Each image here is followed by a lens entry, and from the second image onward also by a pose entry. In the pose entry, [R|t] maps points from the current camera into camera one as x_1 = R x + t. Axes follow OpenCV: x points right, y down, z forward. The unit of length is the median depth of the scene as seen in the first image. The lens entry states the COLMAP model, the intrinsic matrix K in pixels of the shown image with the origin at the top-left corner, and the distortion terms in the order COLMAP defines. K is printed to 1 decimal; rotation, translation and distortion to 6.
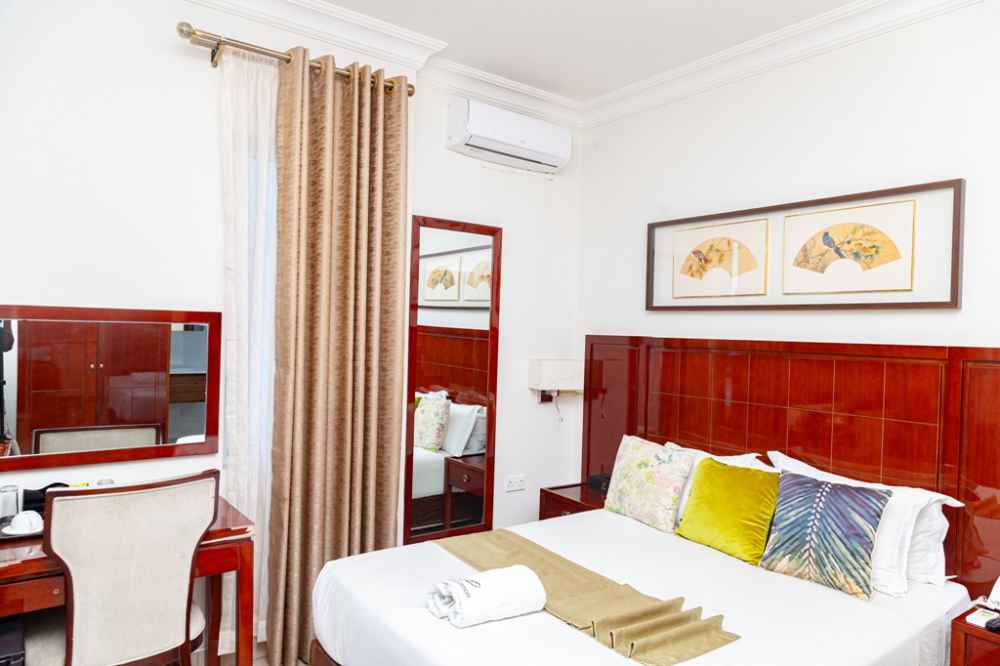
lens RADIAL K [[648.1, 0, 506.9], [0, 648.1, 337.1], [0, 0, 1]] dist [0.005075, -0.000436]
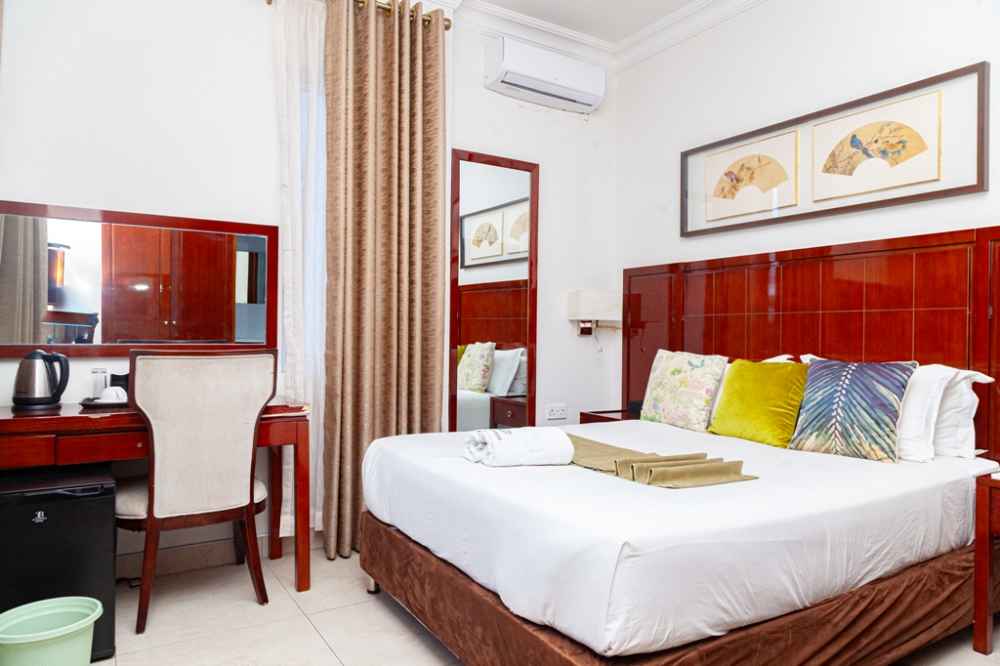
lens RADIAL K [[649.2, 0, 507.5], [0, 649.2, 335.8], [0, 0, 1]] dist [0.000794, -0.001316]
pose [[0.996412, -0.019013, -0.082473, 0.030488], [0.018072, 0.999763, -0.012141, 0.157023], [0.082684, 0.010607, 0.996519, -0.054420]]
